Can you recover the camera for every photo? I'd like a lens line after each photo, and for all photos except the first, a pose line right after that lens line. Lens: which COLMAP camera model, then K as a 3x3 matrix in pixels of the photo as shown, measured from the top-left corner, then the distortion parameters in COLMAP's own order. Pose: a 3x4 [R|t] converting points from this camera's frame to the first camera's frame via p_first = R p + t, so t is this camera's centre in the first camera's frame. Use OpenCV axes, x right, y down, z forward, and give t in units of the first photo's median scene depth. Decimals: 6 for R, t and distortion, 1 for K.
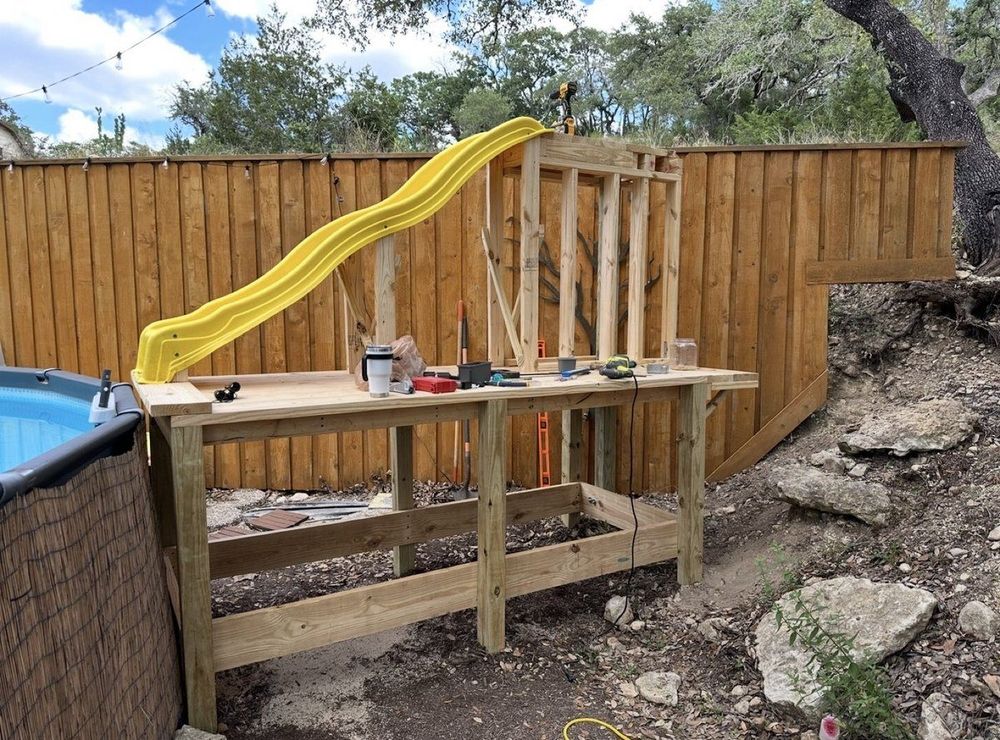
lens RADIAL K [[695.4, 0, 500.0], [0, 695.4, 372.8], [0, 0, 1]] dist [0.033617, -0.073122]
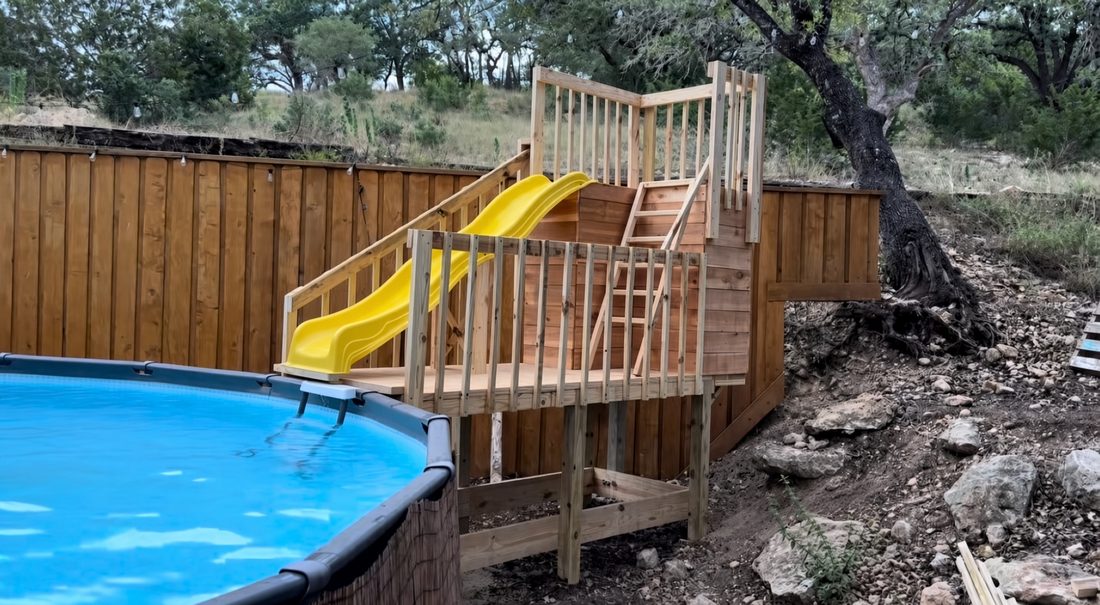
lens RADIAL K [[856.1, 0, 549.5], [0, 856.1, 299.7], [0, 0, 1]] dist [0.008168, 0.000381]
pose [[0.977312, 0.031136, 0.209502, -0.236174], [-0.012745, 0.995989, -0.088566, 0.007058], [-0.211419, 0.083886, 0.973789, -0.352444]]
